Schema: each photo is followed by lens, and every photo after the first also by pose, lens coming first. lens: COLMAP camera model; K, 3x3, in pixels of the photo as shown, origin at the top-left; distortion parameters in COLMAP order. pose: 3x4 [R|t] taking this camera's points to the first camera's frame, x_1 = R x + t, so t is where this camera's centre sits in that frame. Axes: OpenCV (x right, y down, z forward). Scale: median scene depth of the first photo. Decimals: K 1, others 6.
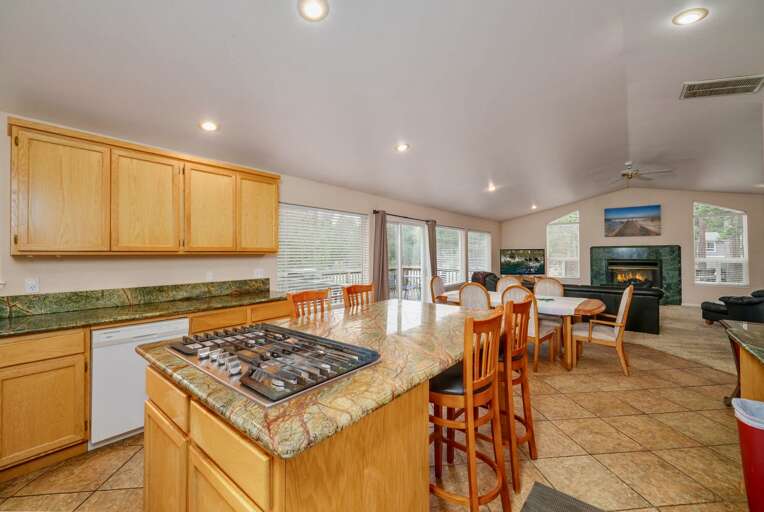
lens RADIAL K [[302.8, 0, 379.6], [0, 302.8, 252.2], [0, 0, 1]] dist [-0.004658, -0.000416]
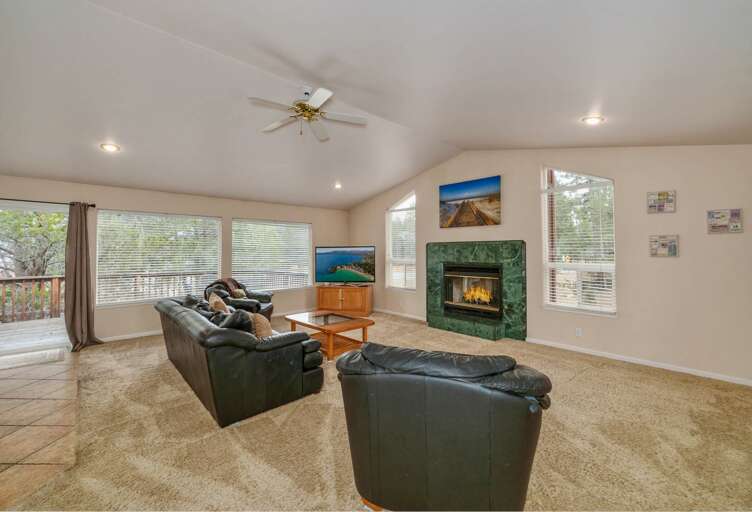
lens RADIAL K [[316.5, 0, 370.3], [0, 316.5, 244.1], [0, 0, 1]] dist [0.002503, 0.000292]
pose [[0.993465, -0.000322, -0.114140, 0.732821], [-0.001644, 0.999852, -0.017135, -0.003910], [0.114129, 0.017211, 0.993317, 0.323733]]
